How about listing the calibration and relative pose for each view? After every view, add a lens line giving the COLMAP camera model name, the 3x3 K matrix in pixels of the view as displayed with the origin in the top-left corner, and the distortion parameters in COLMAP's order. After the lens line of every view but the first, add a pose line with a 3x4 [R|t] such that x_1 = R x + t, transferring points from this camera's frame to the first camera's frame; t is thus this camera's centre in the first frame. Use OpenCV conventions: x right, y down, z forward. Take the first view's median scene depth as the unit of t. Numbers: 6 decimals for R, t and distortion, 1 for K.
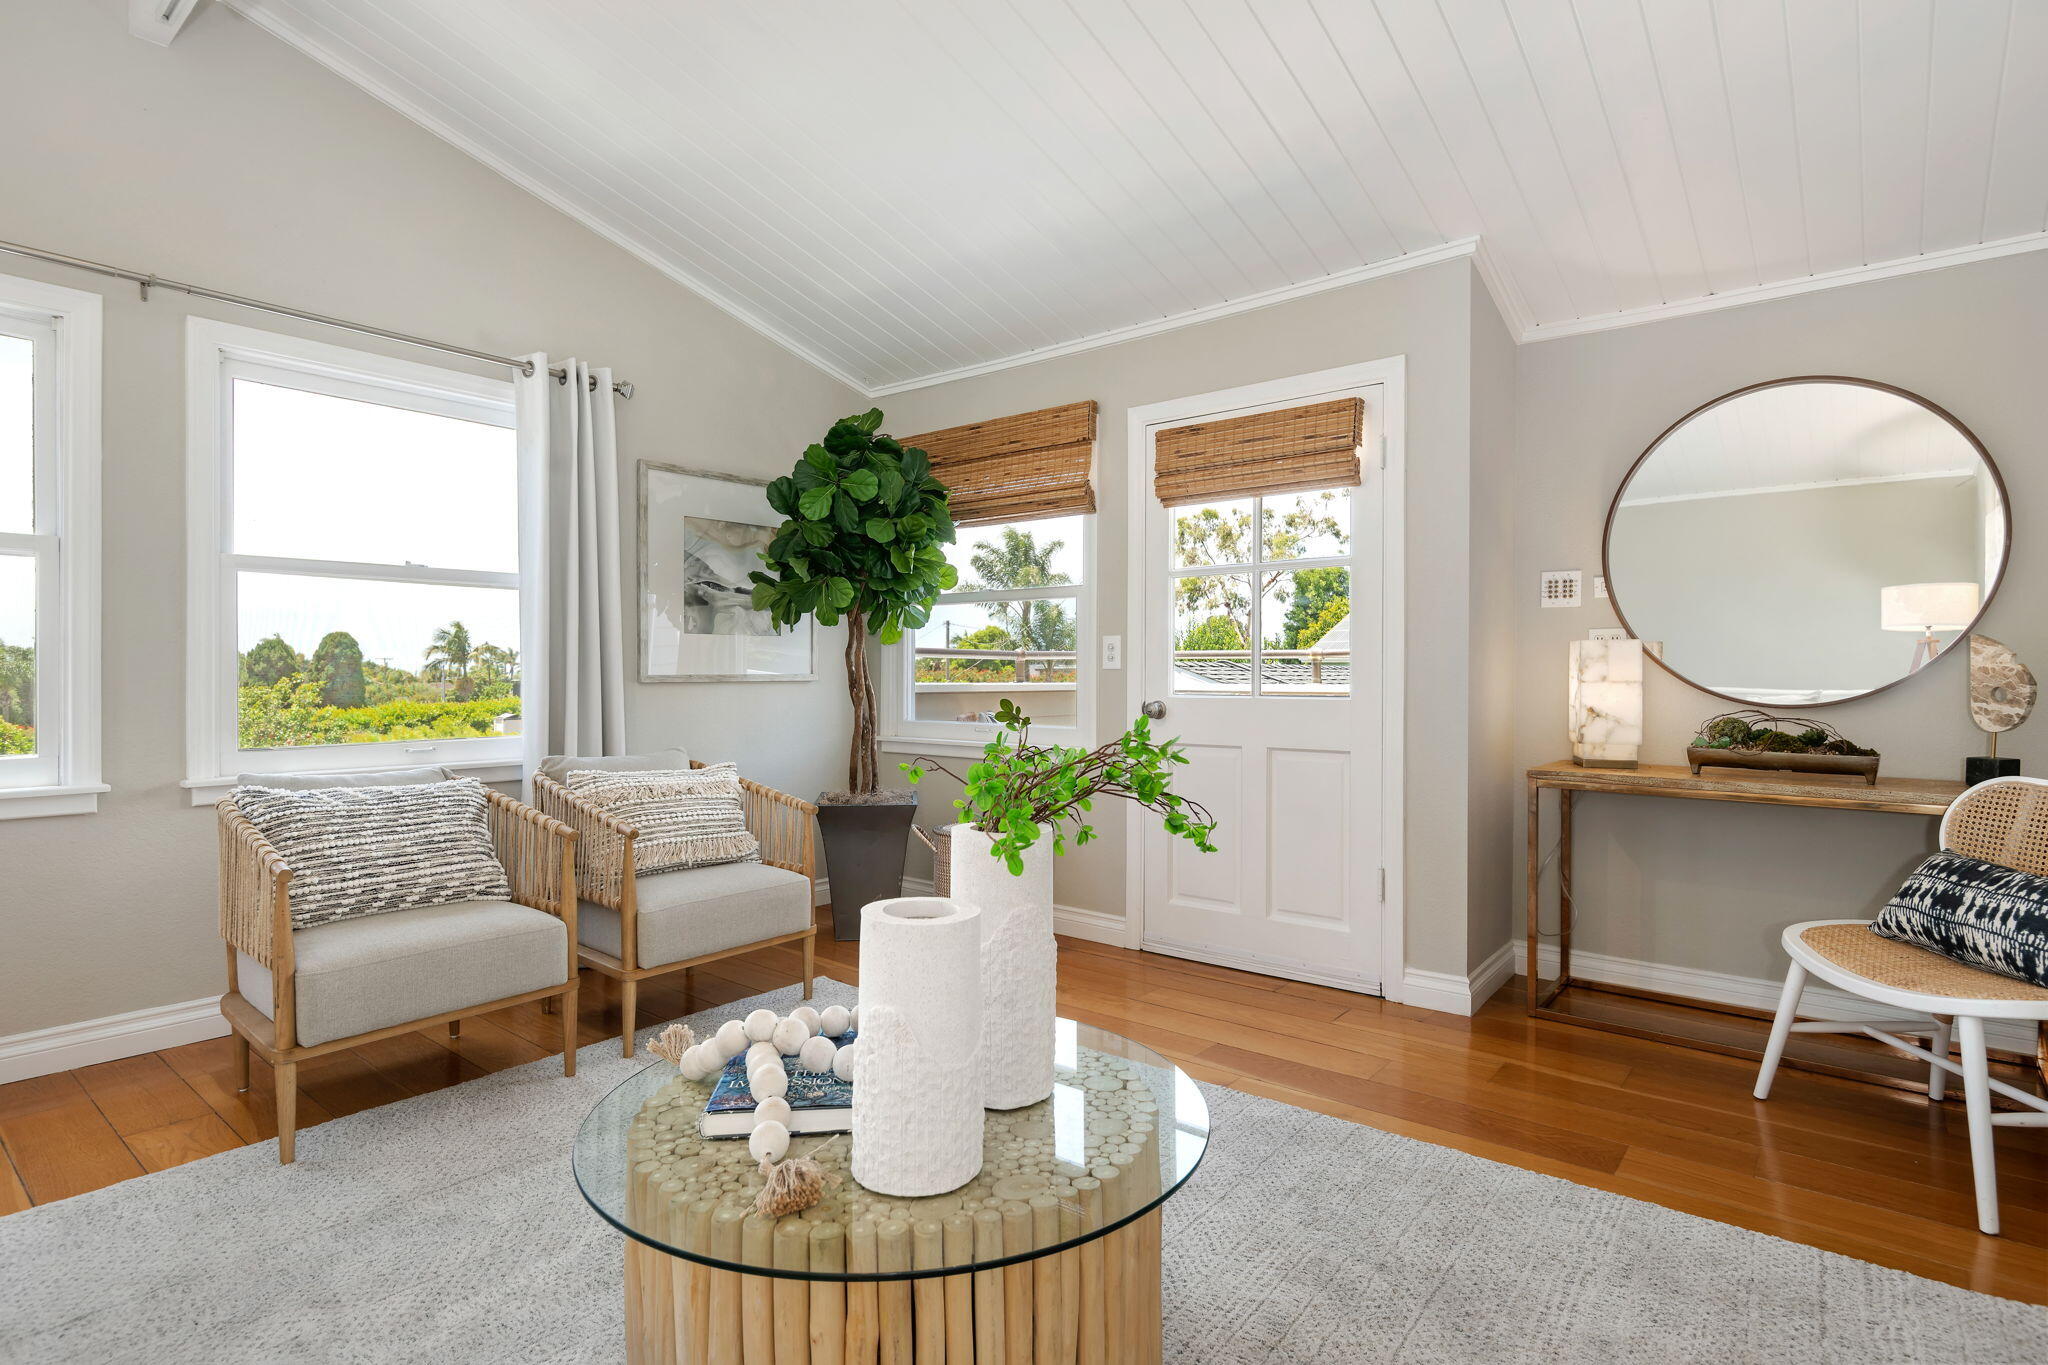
lens RADIAL K [[1039.8, 0, 1029.4], [0, 1039.8, 678.1], [0, 0, 1]] dist [-0.000601, -0.004508]
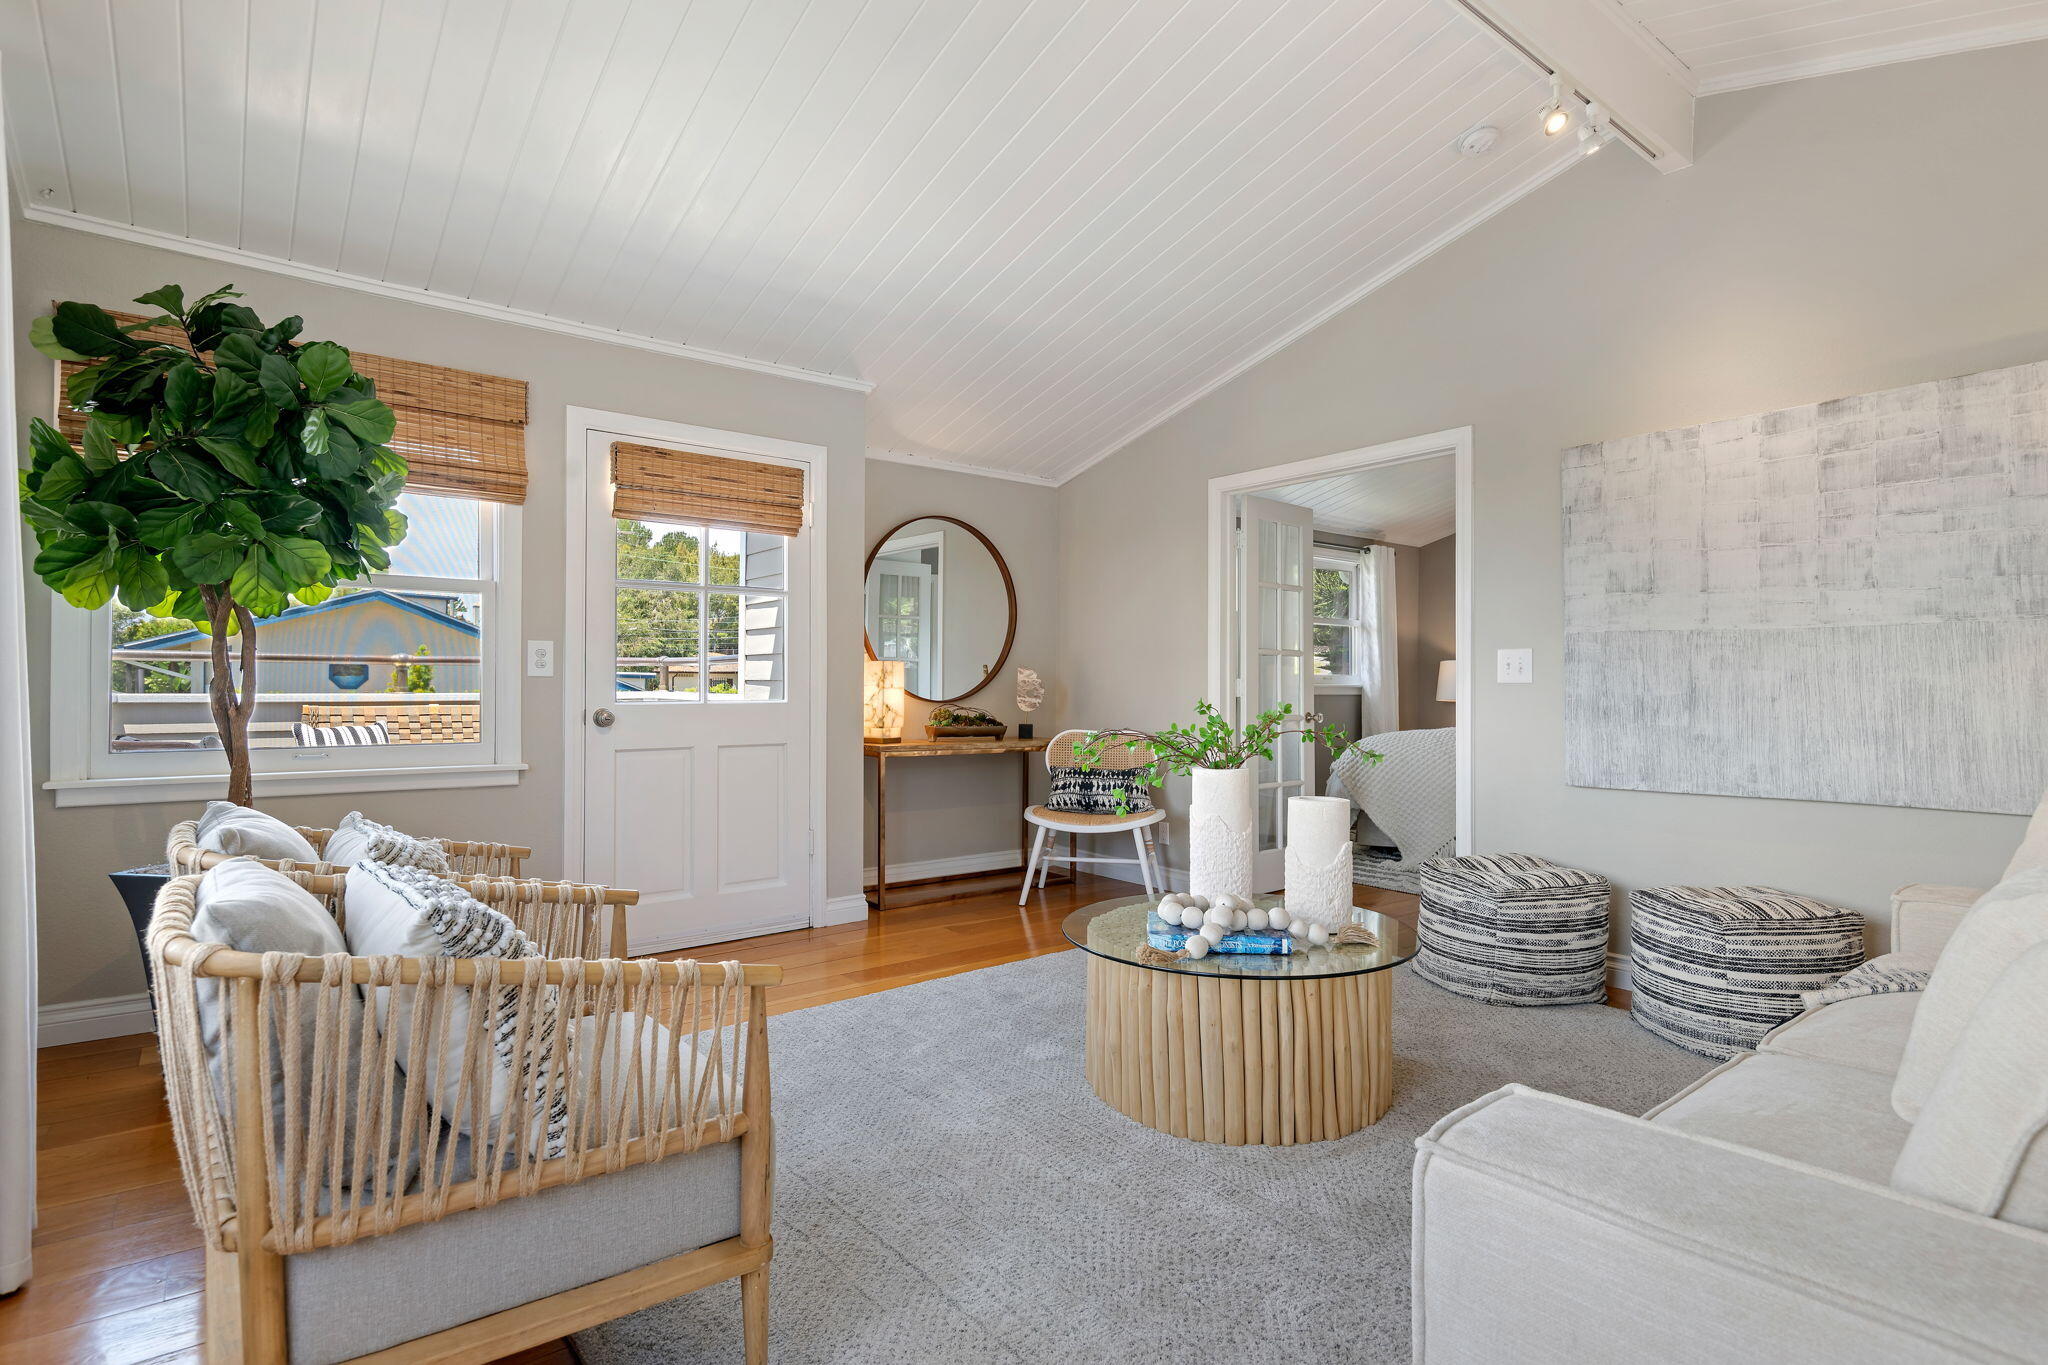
lens RADIAL K [[1039.8, 0, 1021.1], [0, 1039.8, 682.3], [0, 0, 1]] dist [-0.000601, -0.004508]
pose [[0.203681, 0.002628, 0.979034, -0.805639], [0.000171, 0.999996, -0.002720, -0.000524], [-0.979037, 0.000722, 0.203679, 0.418842]]
